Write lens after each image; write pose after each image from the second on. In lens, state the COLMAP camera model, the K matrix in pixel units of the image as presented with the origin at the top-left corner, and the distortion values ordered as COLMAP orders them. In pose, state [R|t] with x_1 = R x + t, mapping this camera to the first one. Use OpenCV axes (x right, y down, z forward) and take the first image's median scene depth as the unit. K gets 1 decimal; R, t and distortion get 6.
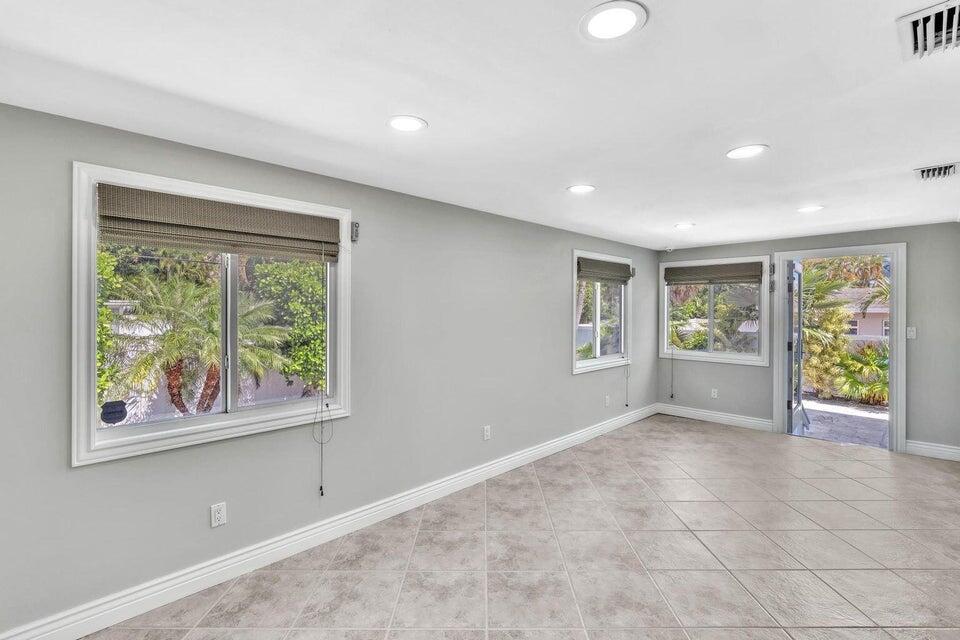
lens RADIAL K [[432.6, 0, 482.7], [0, 432.6, 307.4], [0, 0, 1]] dist [0.000412, 0.000115]
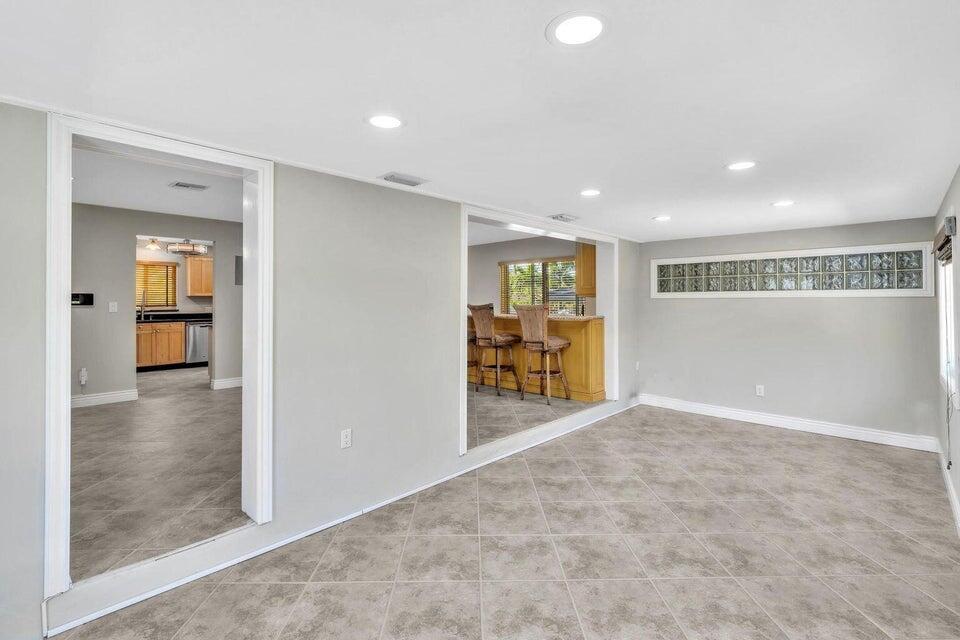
lens RADIAL K [[432.6, 0, 482.7], [0, 432.6, 307.4], [0, 0, 1]] dist [0.000412, 0.000115]
pose [[-0.999743, -0.001722, -0.022615, 0.896943], [-0.001780, 0.999995, 0.002532, 0.009913], [0.022610, 0.002572, -0.999741, 2.158178]]
